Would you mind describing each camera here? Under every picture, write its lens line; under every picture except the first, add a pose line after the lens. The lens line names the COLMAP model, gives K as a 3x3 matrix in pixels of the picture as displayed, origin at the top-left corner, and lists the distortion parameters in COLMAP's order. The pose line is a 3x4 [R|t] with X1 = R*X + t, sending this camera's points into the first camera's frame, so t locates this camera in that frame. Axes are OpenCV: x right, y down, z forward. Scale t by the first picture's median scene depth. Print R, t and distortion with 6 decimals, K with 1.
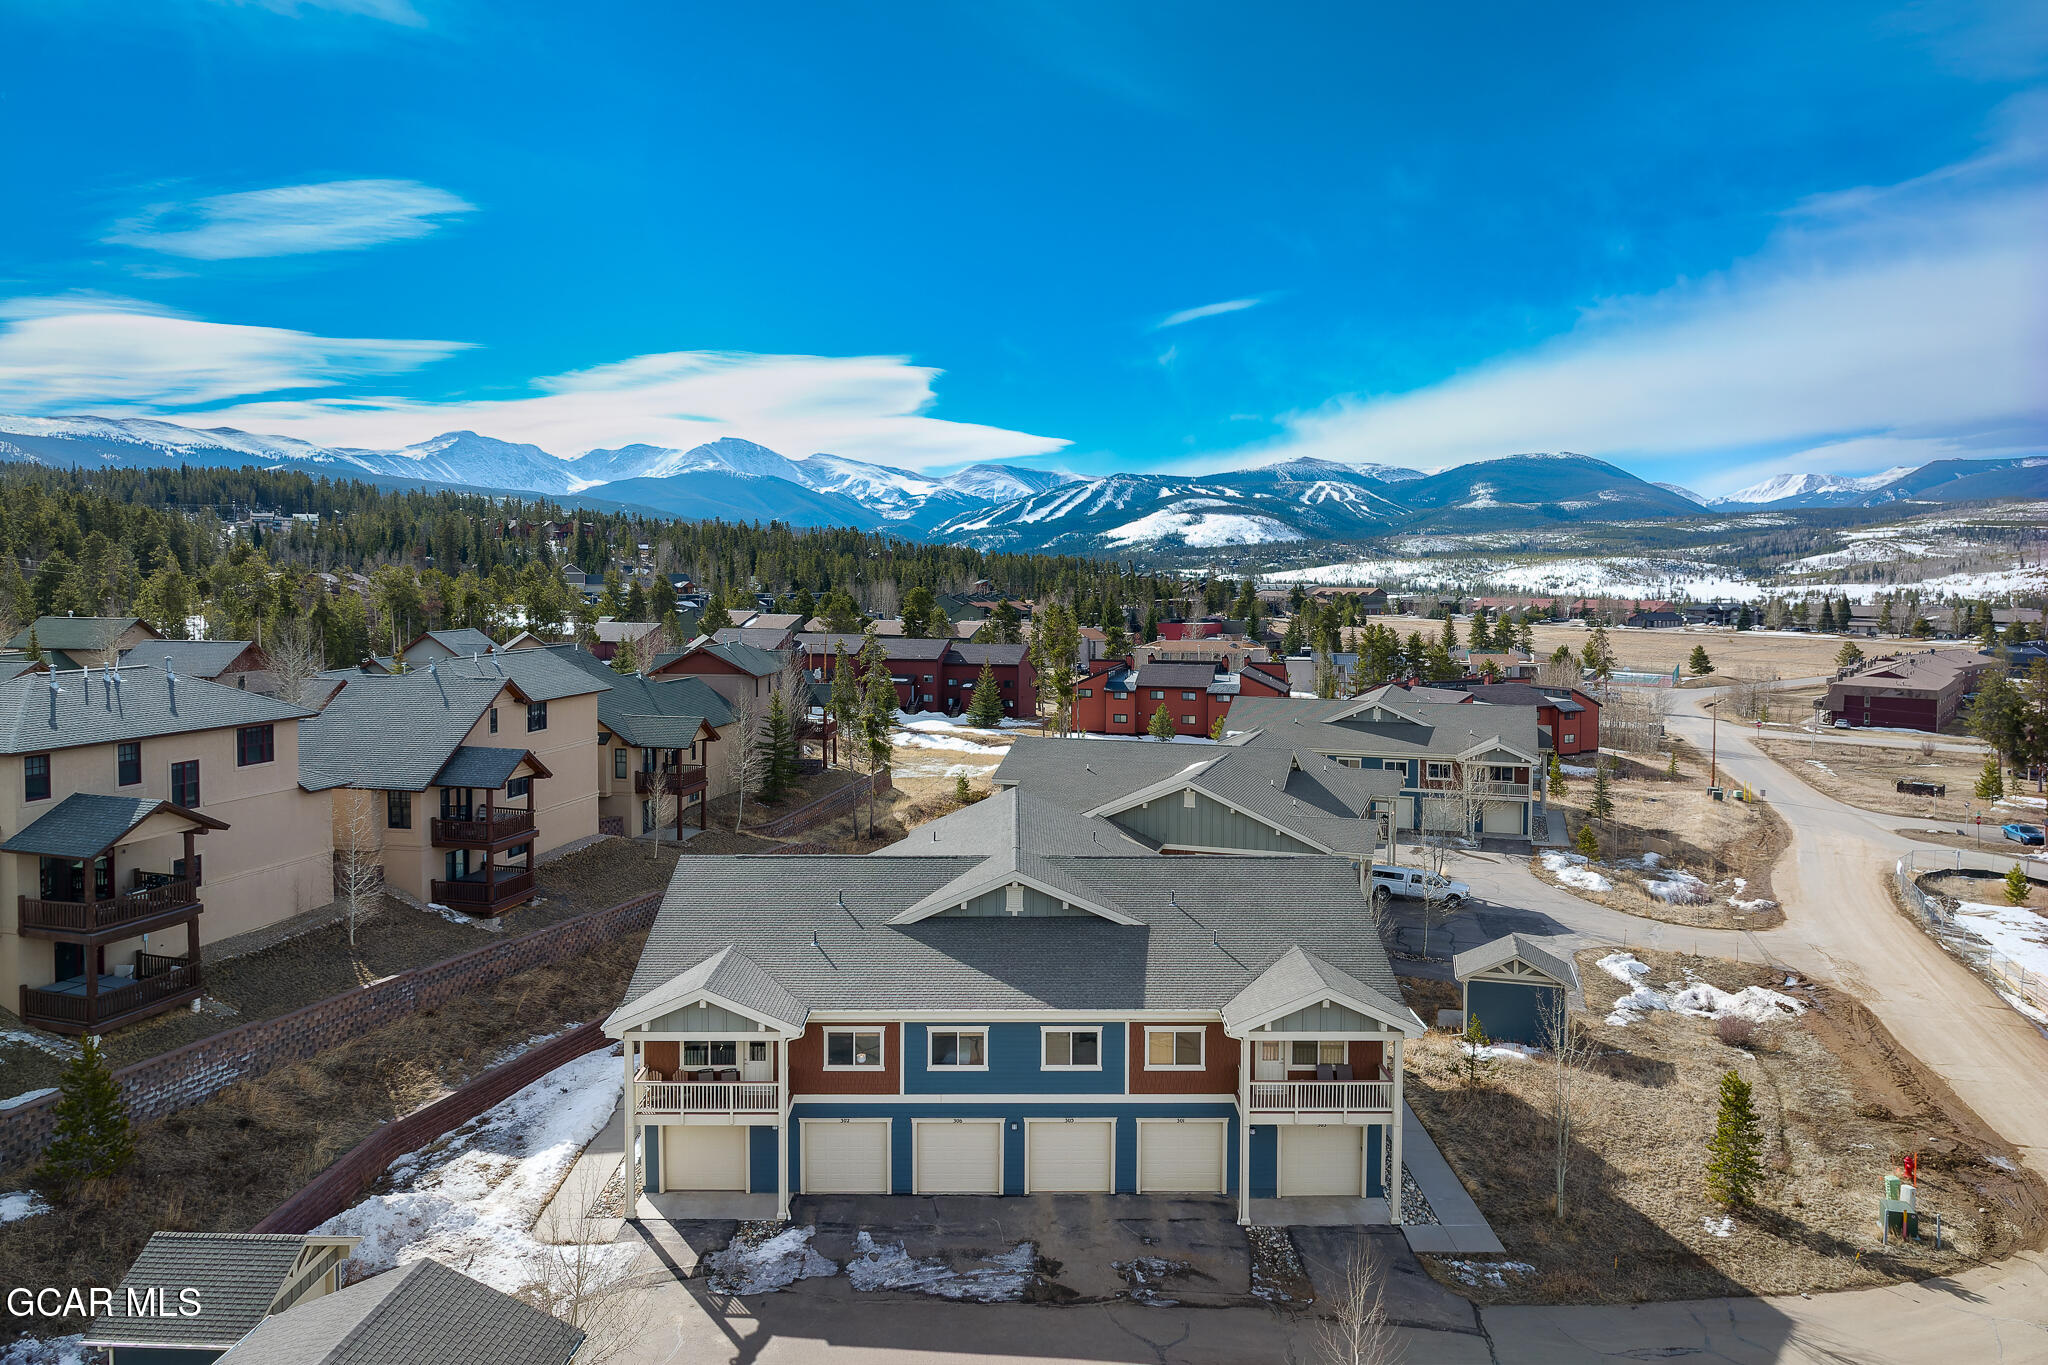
lens RADIAL K [[1363.9, 0, 1032.0], [0, 1363.9, 626.8], [0, 0, 1]] dist [-0.000988, -0.000599]
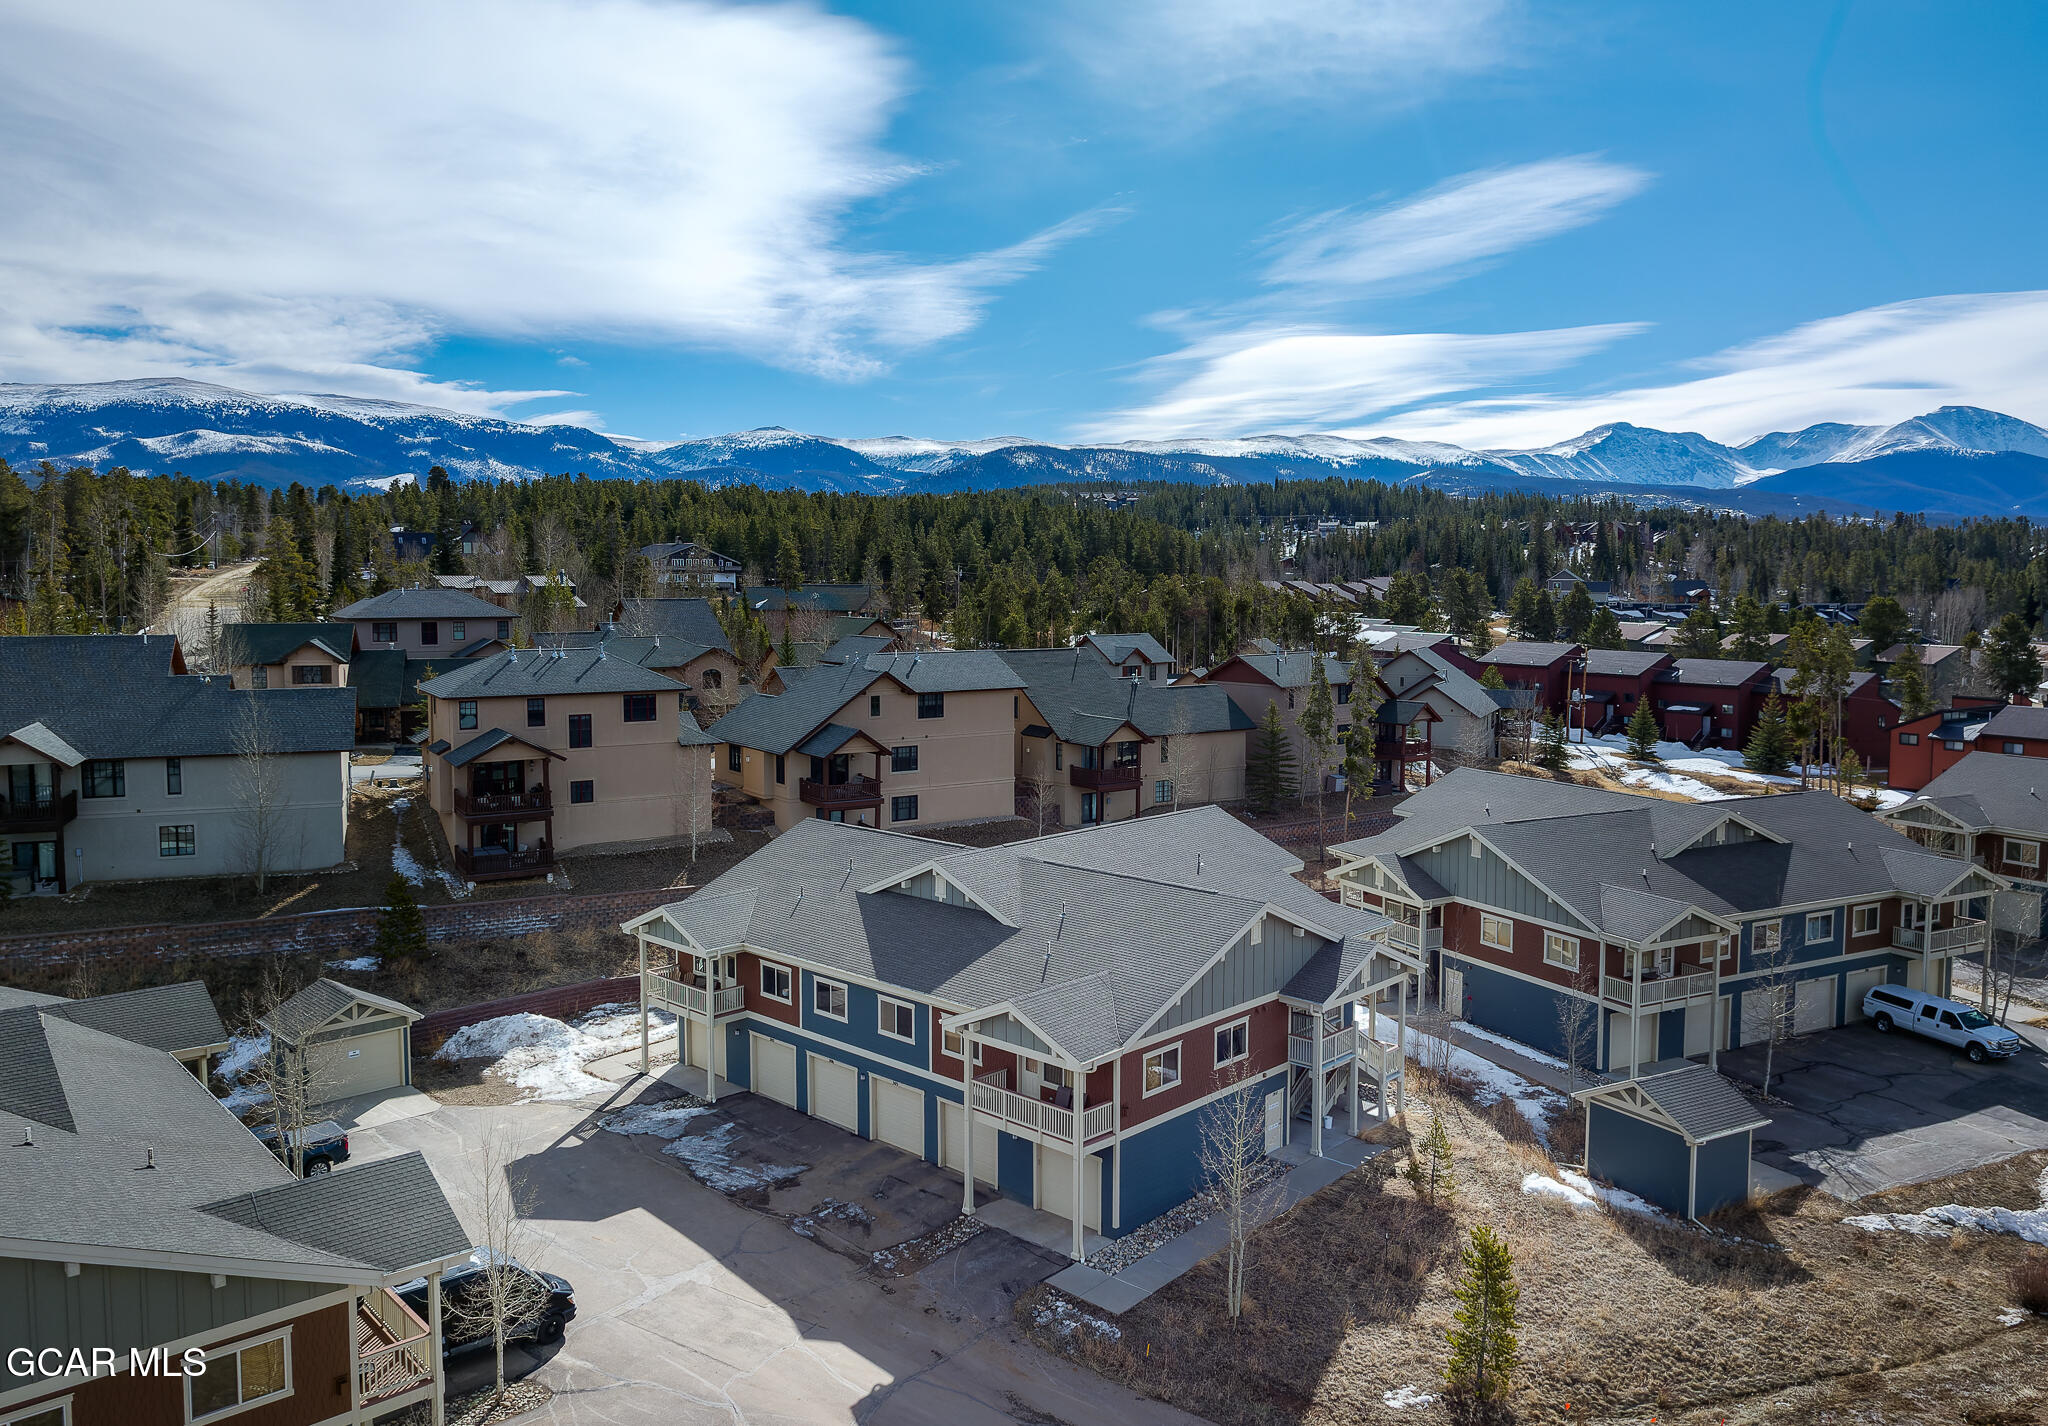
lens RADIAL K [[1495.1, 0, 1024.0], [0, 1495.1, 713.0], [0, 0, 1]] dist [0.006966, 0.002715]
pose [[0.716686, 0.060381, -0.694777, 0.887610], [-0.025736, 0.997856, 0.060174, -0.011207], [0.696921, -0.025245, 0.716703, 0.206262]]
